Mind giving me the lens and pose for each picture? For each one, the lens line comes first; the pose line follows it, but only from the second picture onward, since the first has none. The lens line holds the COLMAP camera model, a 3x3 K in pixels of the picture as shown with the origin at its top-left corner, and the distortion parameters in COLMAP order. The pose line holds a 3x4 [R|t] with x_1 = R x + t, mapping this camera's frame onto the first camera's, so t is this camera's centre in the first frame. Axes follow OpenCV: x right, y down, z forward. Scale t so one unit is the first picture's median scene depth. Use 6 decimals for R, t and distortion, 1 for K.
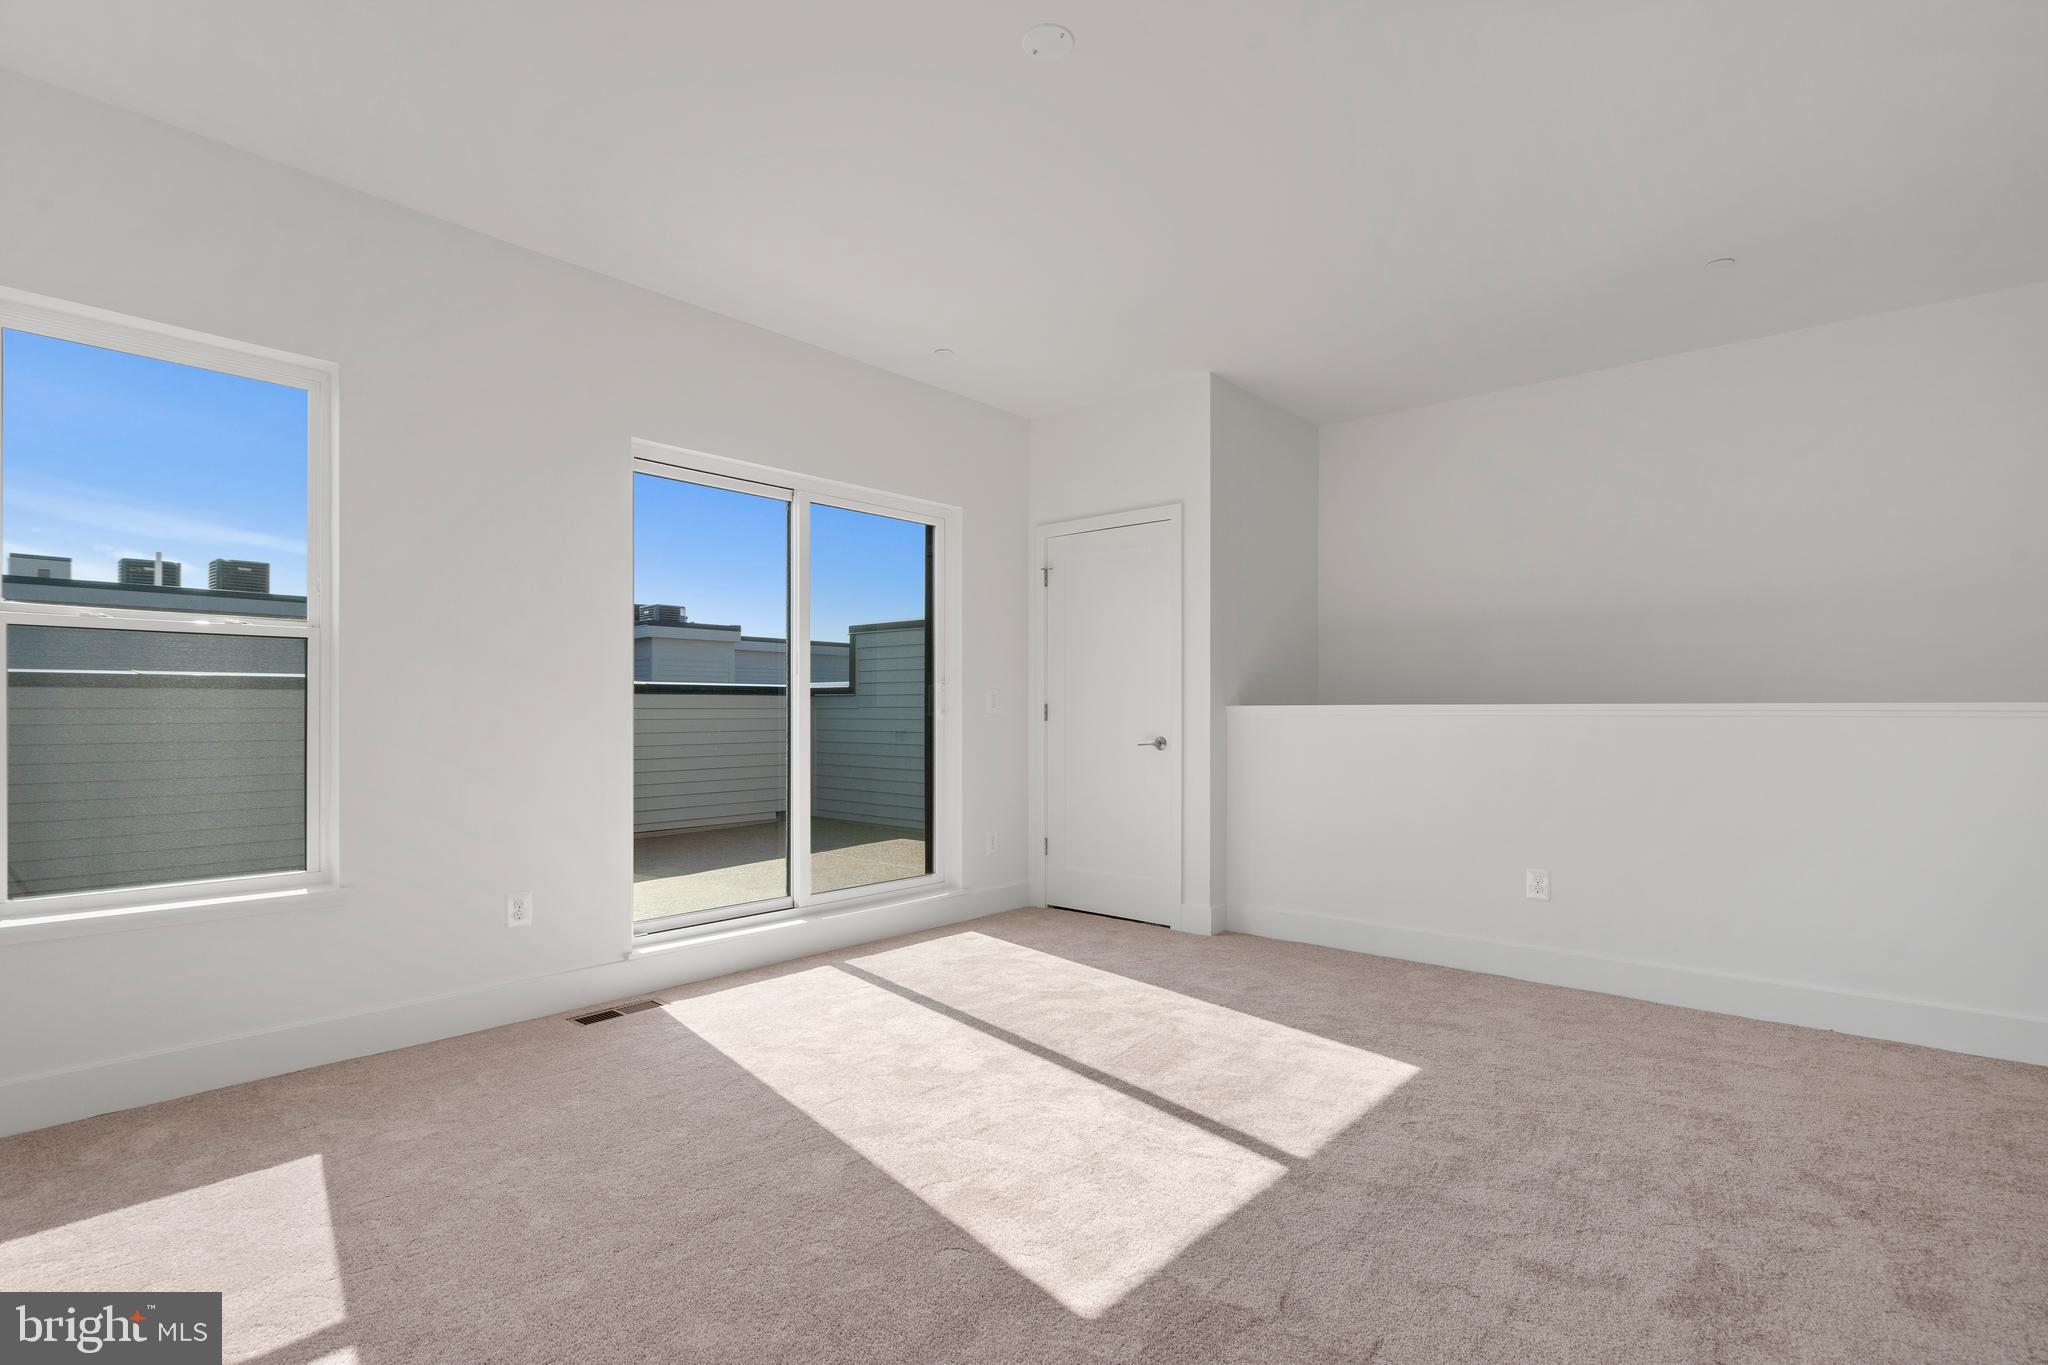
lens RADIAL K [[946.8, 0, 1015.7], [0, 946.8, 691.8], [0, 0, 1]] dist [0.000705, 0.002485]
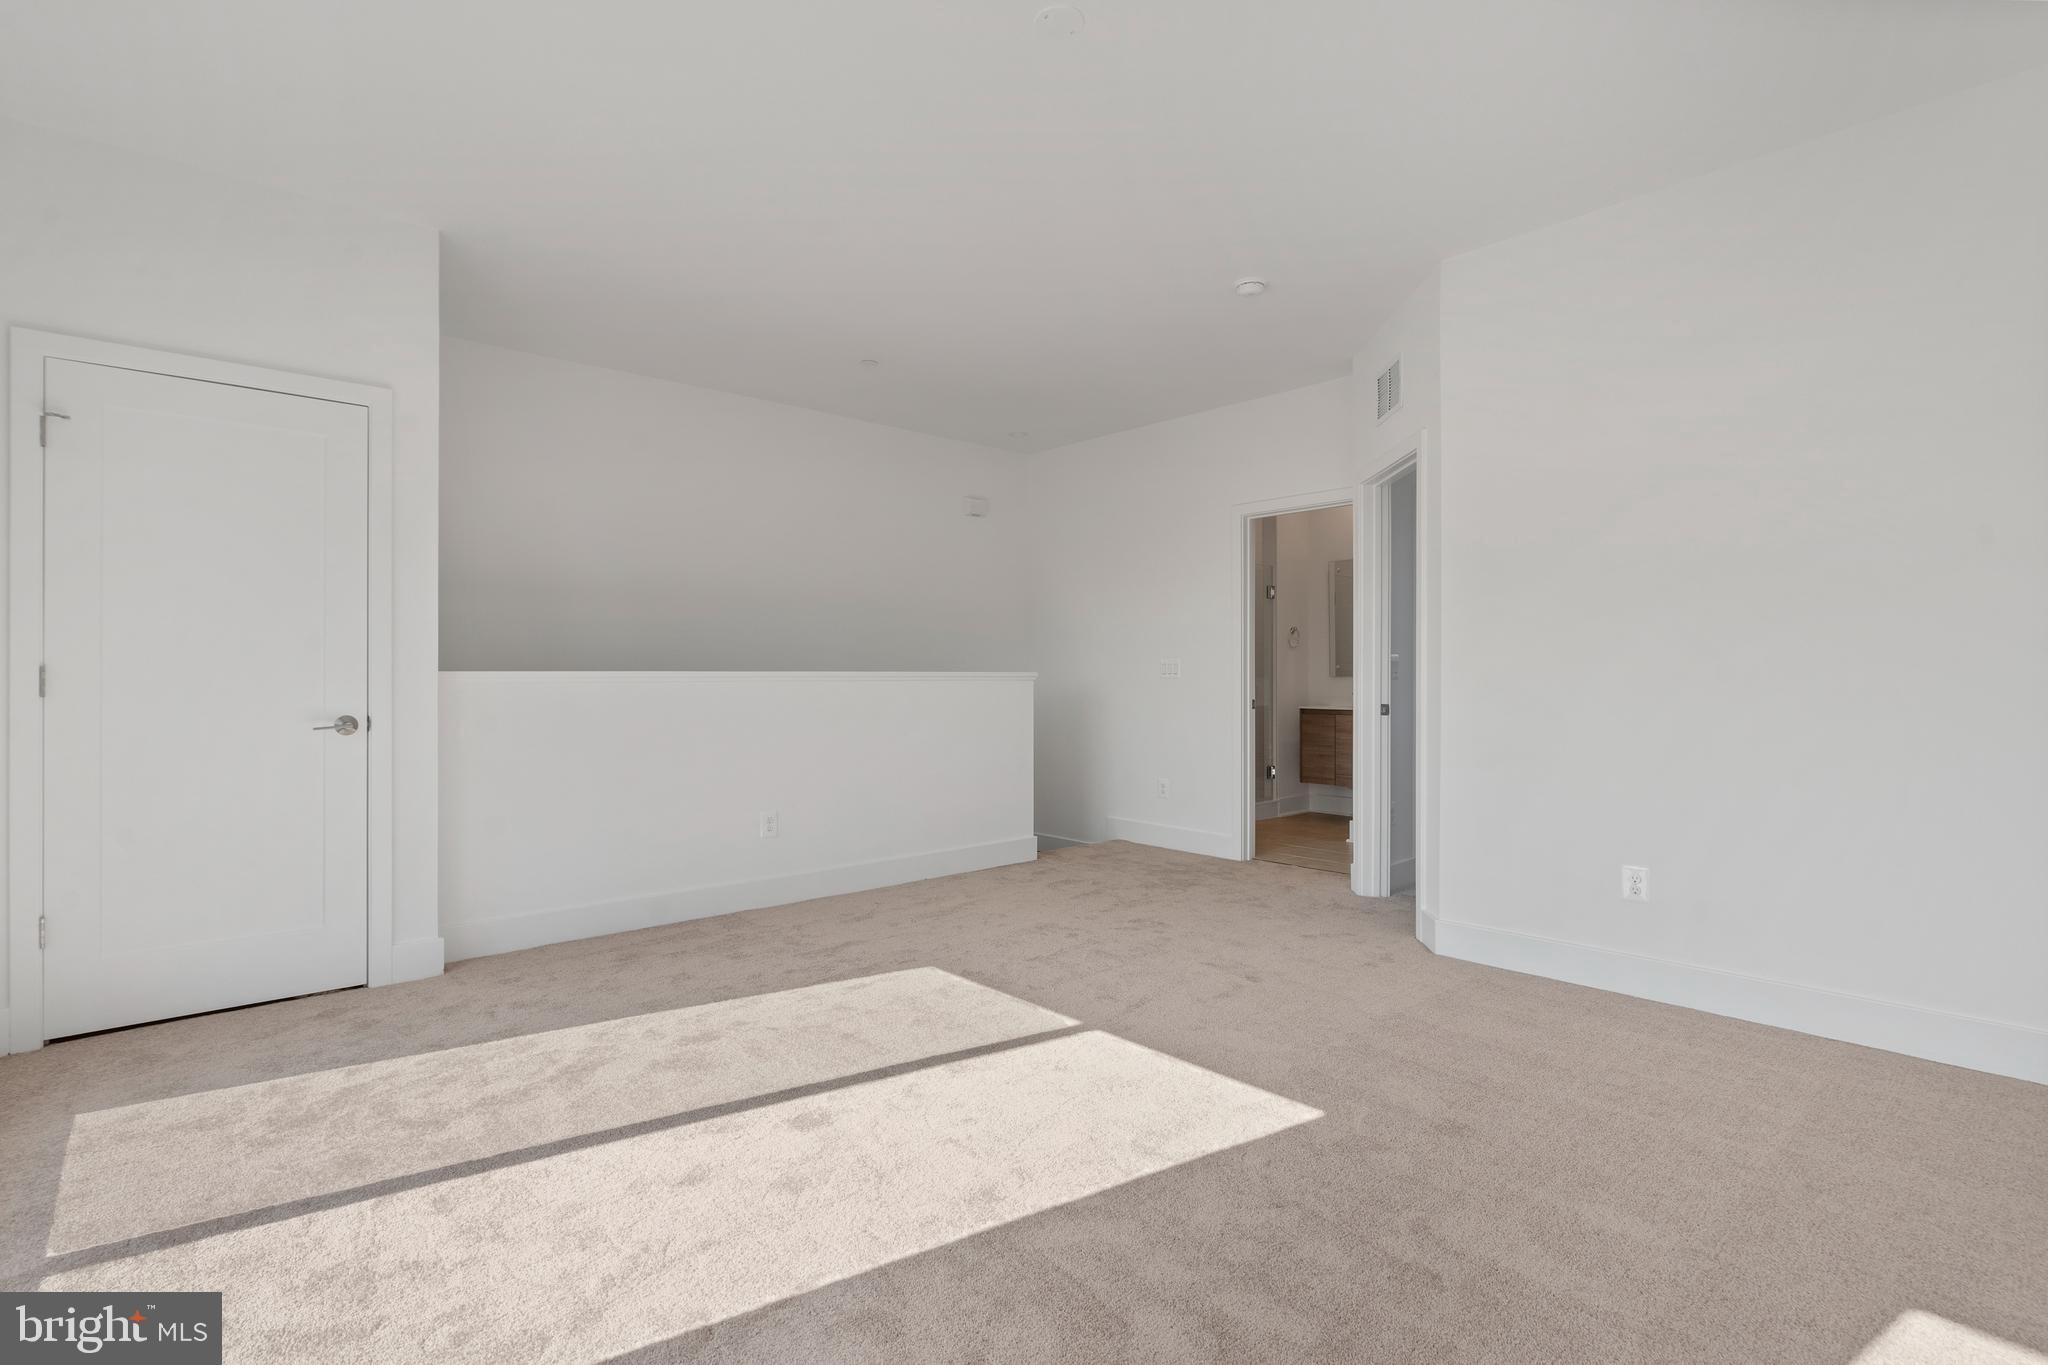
lens RADIAL K [[946.8, 0, 1015.5], [0, 946.8, 679.5], [0, 0, 1]] dist [0.000705, 0.002485]
pose [[0.149459, -0.002367, 0.988765, -0.653899], [-0.016836, 0.999846, 0.004939, 0.014800], [-0.988625, -0.017385, 0.149396, 0.606358]]
